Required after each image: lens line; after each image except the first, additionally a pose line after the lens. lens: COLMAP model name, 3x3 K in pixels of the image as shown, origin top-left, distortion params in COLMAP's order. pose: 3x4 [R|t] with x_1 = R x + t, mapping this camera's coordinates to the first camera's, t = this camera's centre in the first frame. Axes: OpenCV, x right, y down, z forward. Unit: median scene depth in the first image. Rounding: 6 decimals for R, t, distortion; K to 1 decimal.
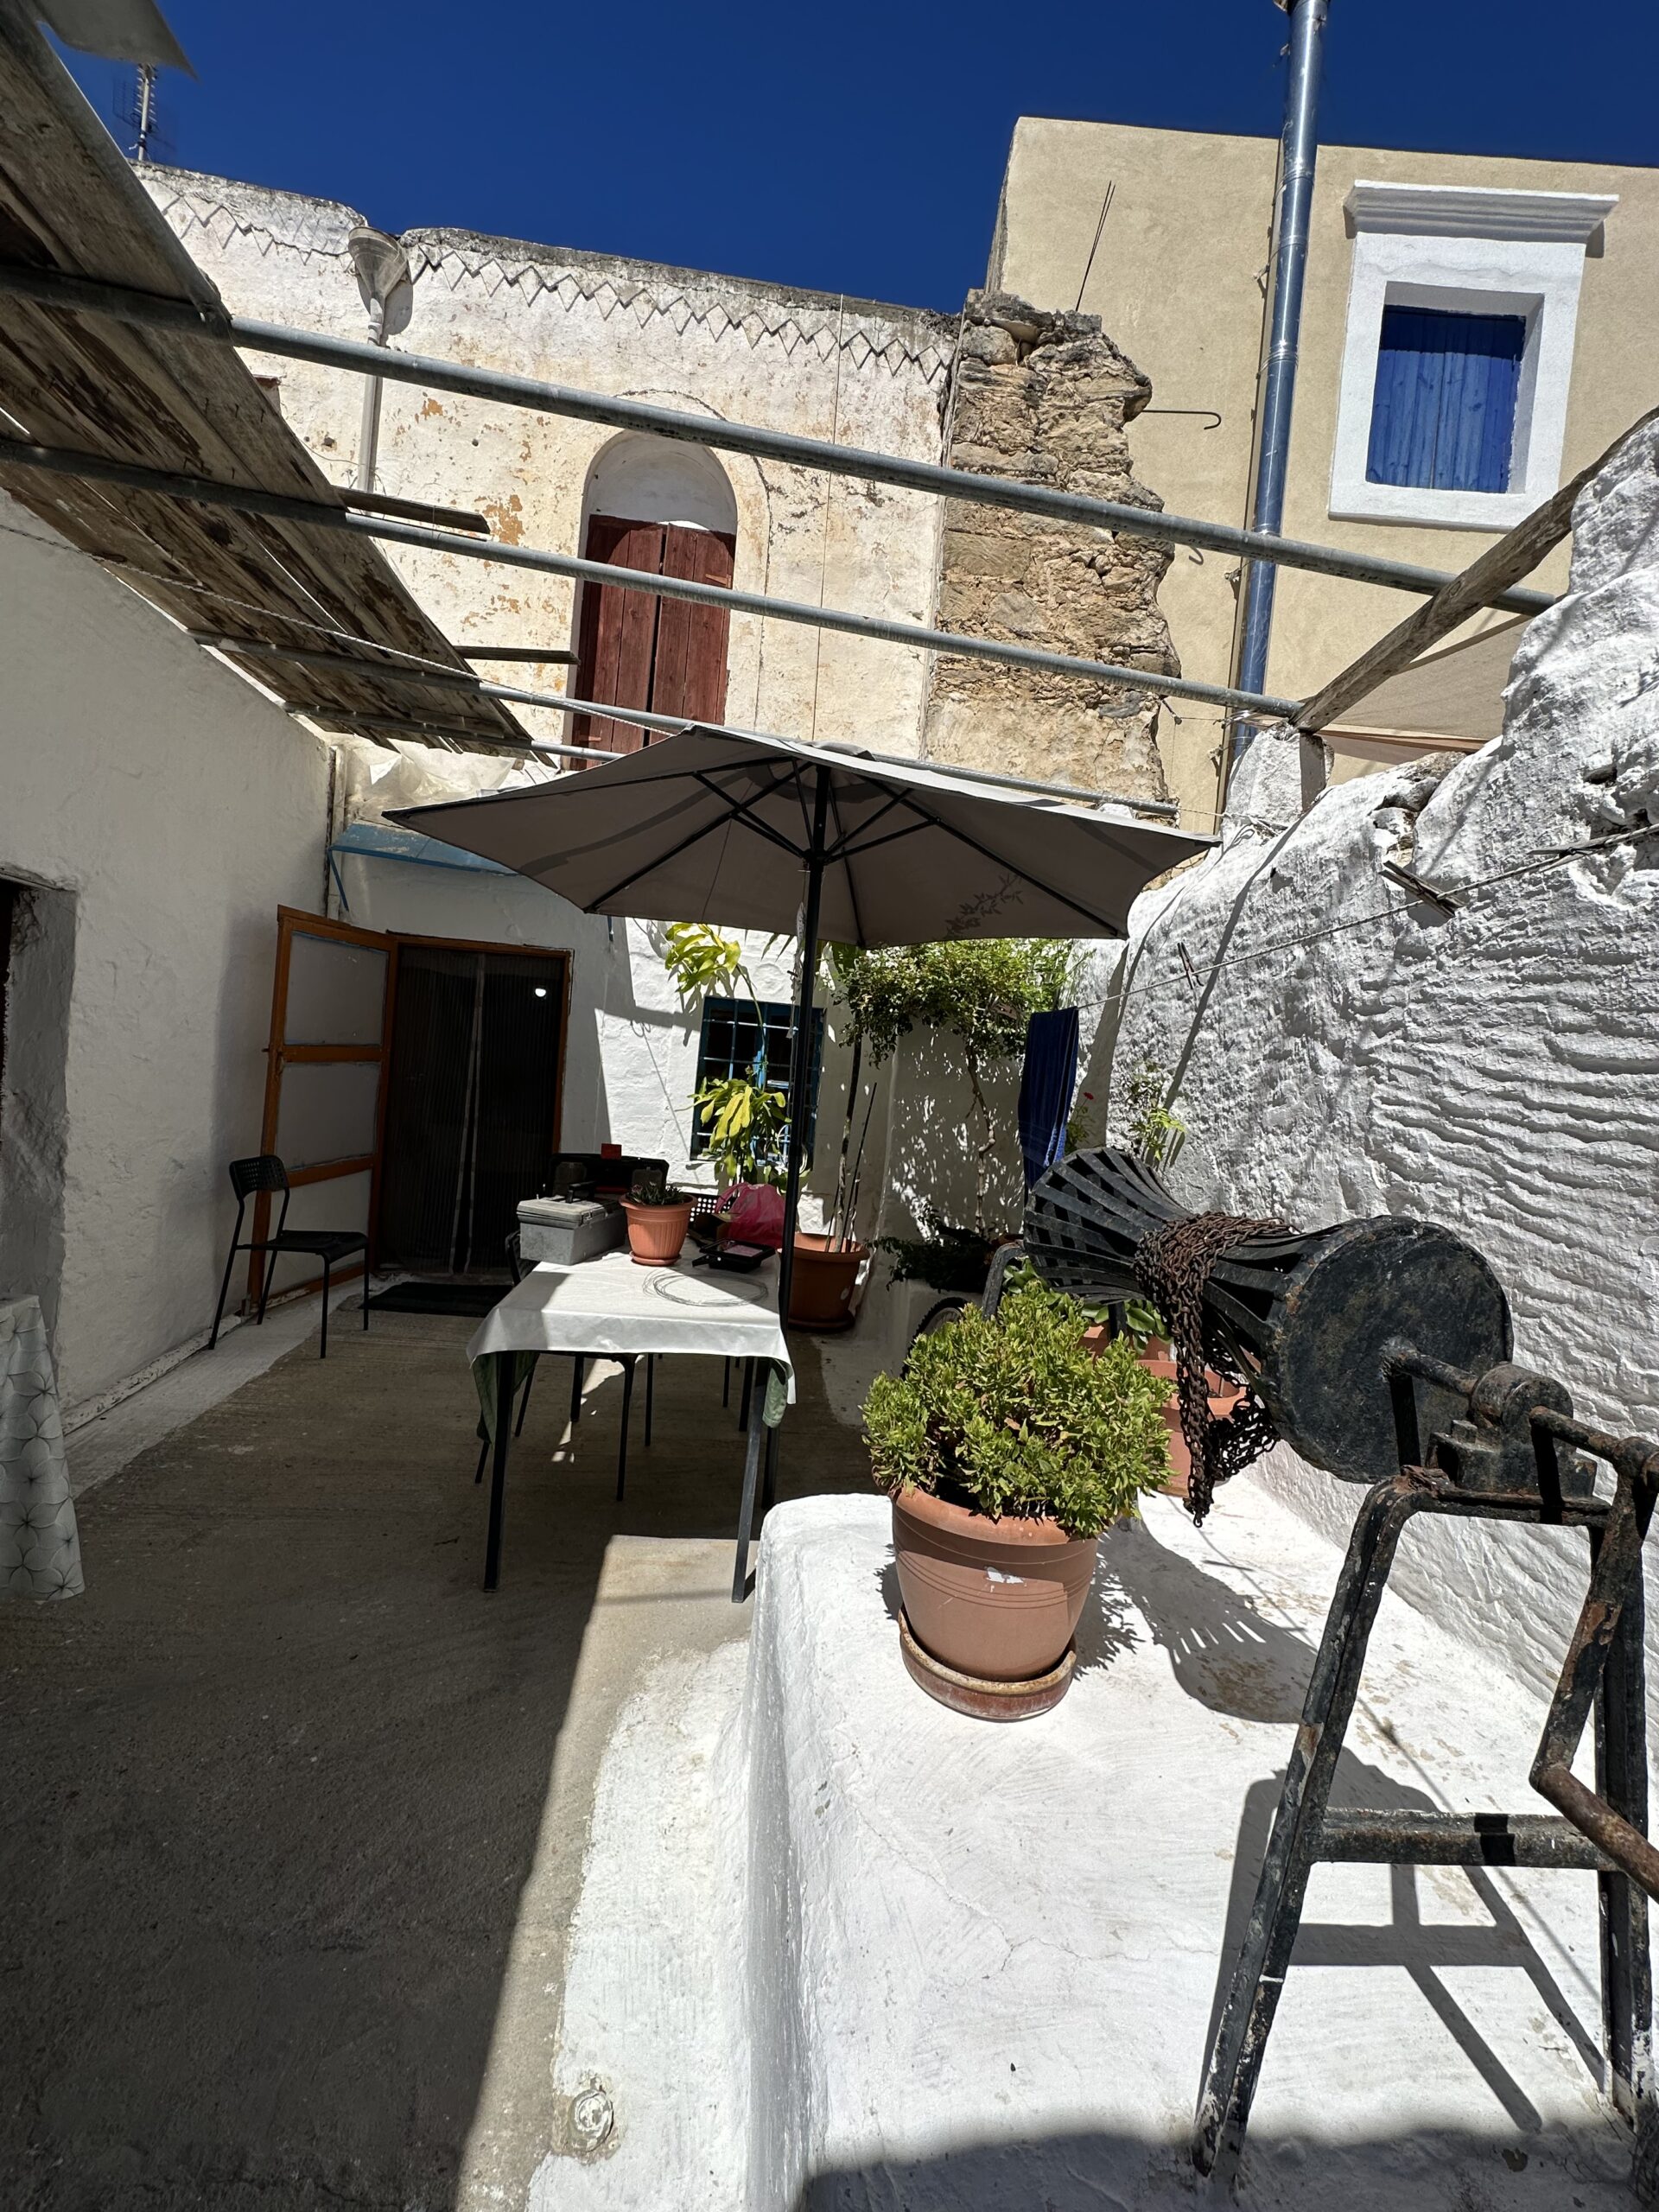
lens RADIAL K [[890.2, 0, 834.1], [0, 890.2, 1104.0], [0, 0, 1]] dist [-0.000153, 0.000077]
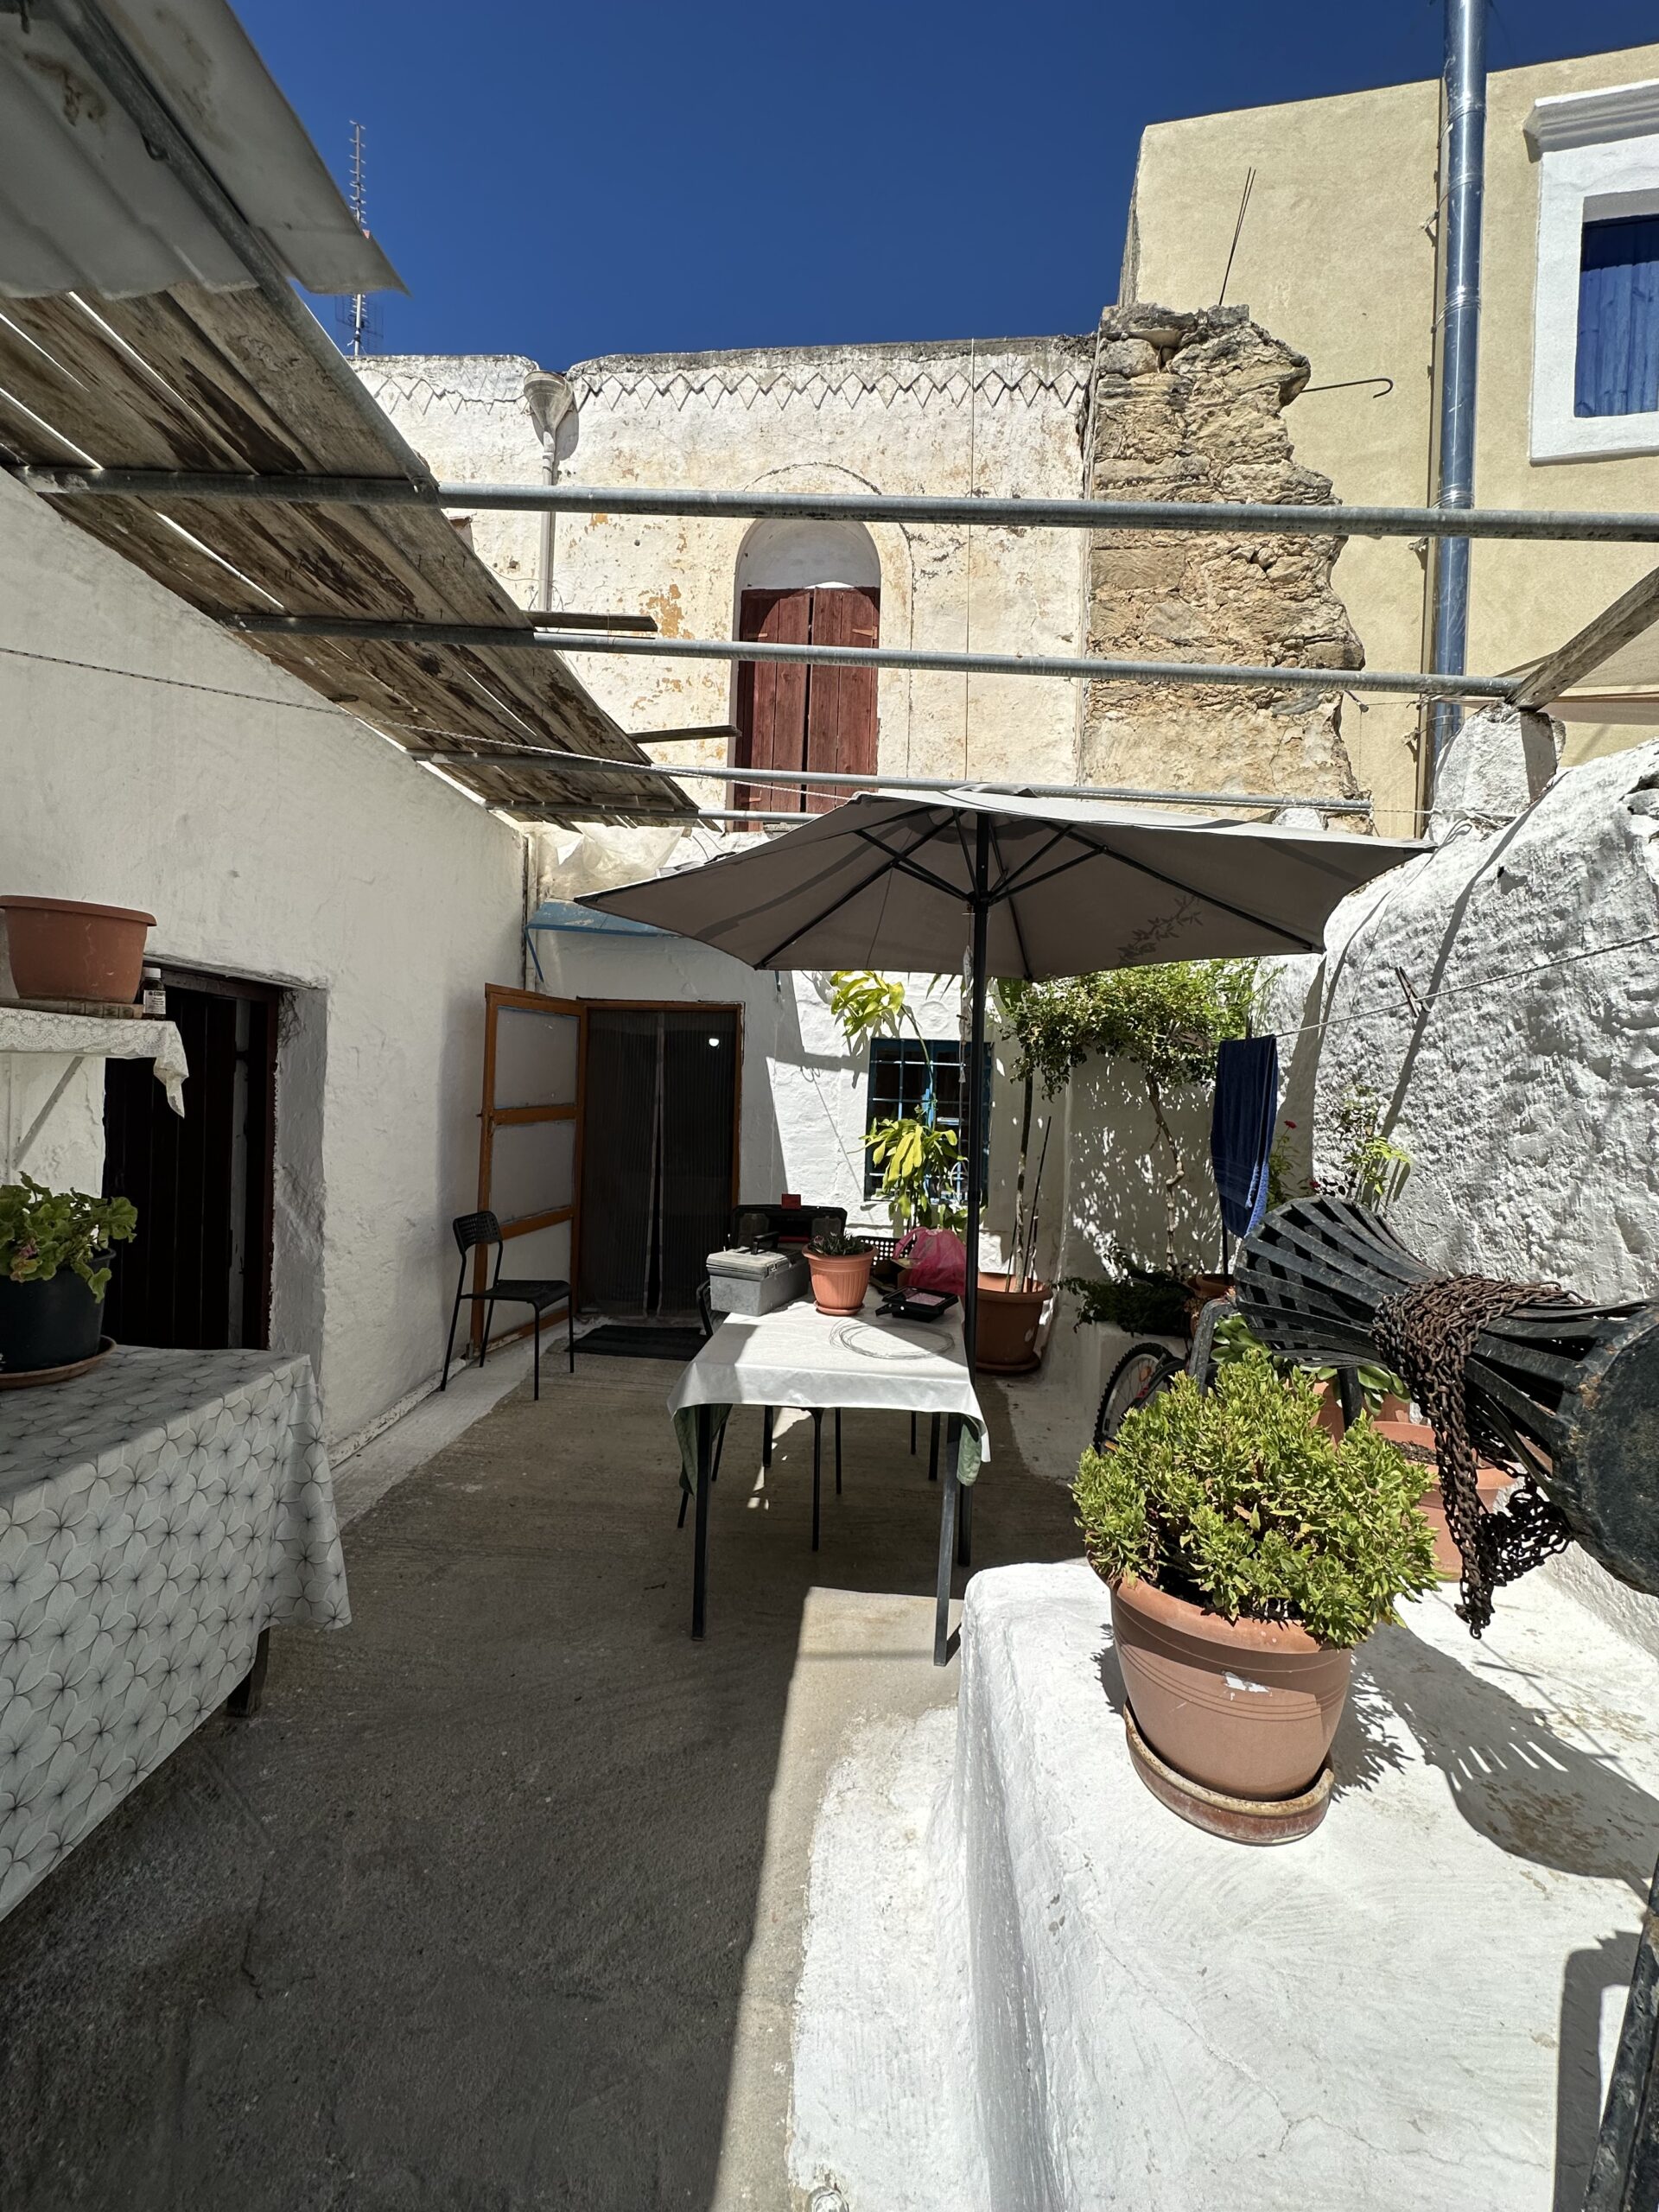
lens RADIAL K [[890.2, 0, 831.0], [0, 890.2, 1102.9], [0, 0, 1]] dist [-0.000153, 0.000077]
pose [[0.981312, -0.051577, -0.185381, -0.015104], [0.045330, 0.998257, -0.037784, -0.028357], [0.187007, 0.028675, 0.981940, 0.002564]]
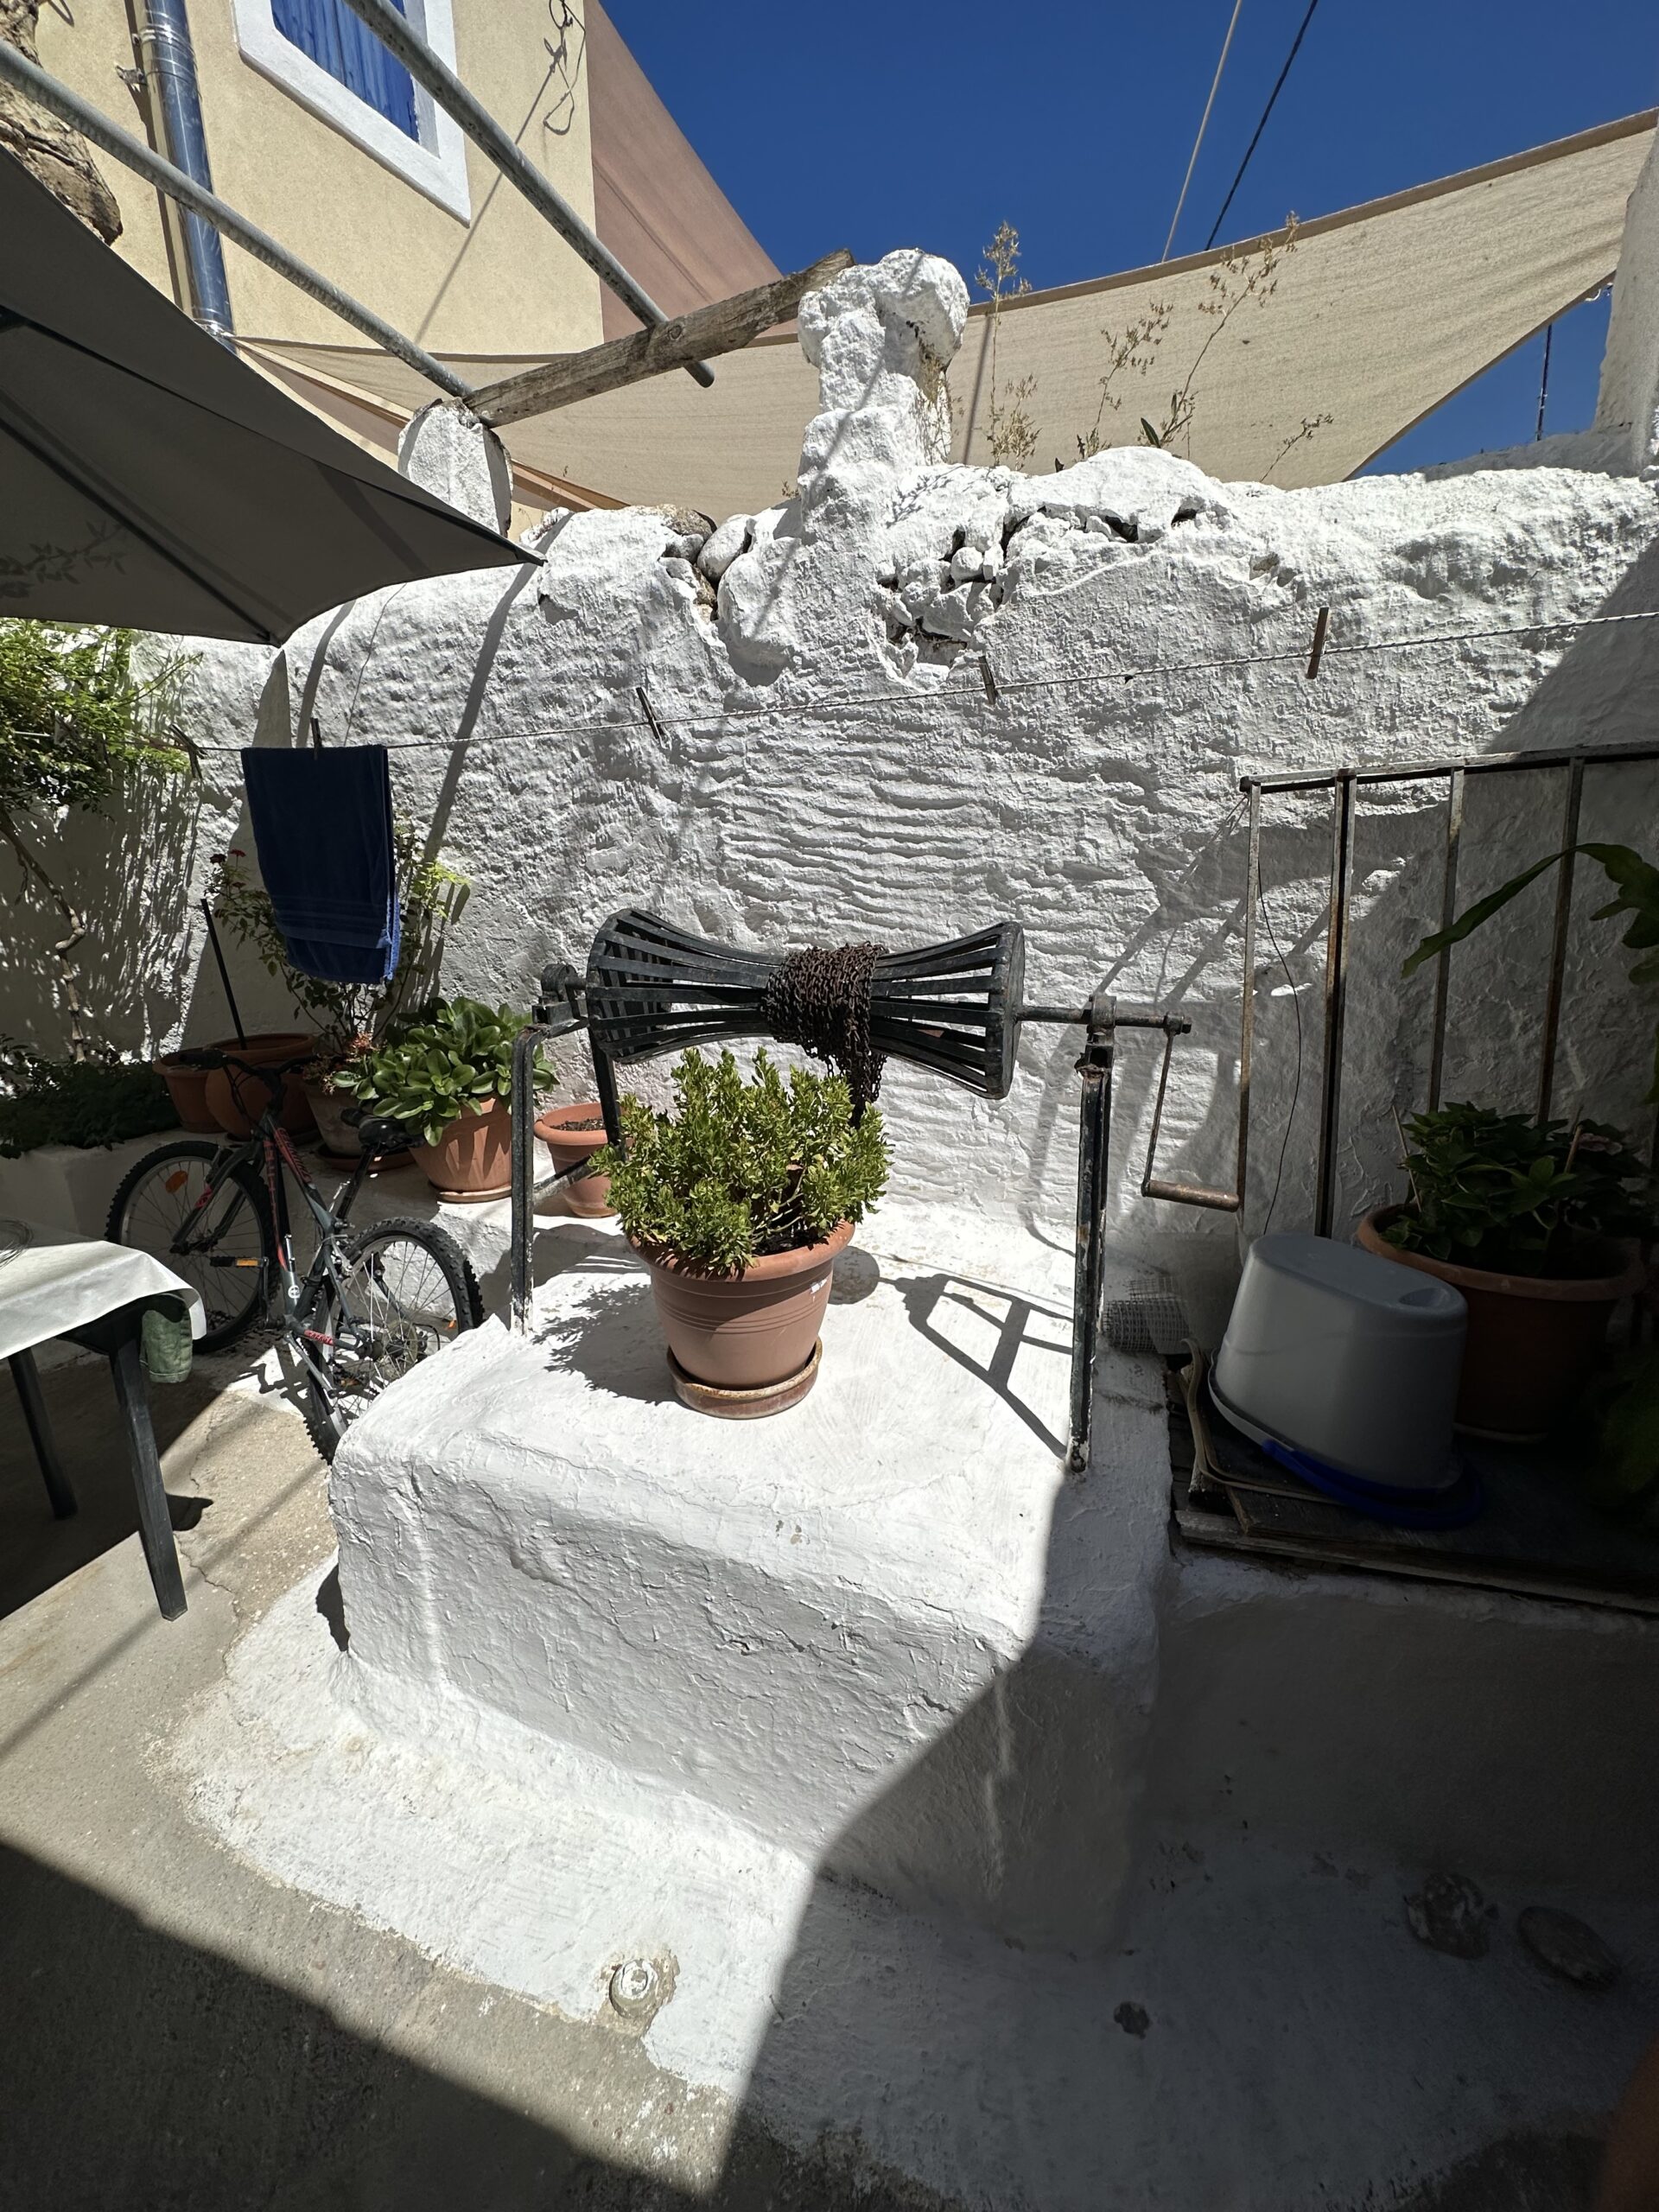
lens RADIAL K [[890.2, 0, 836.0], [0, 890.2, 1103.9], [0, 0, 1]] dist [-0.000153, 0.000077]
pose [[0.440268, -0.326716, 0.836314, -0.403510], [0.067979, 0.940902, 0.331787, -0.048868], [-0.895289, -0.089224, 0.436459, 0.274670]]
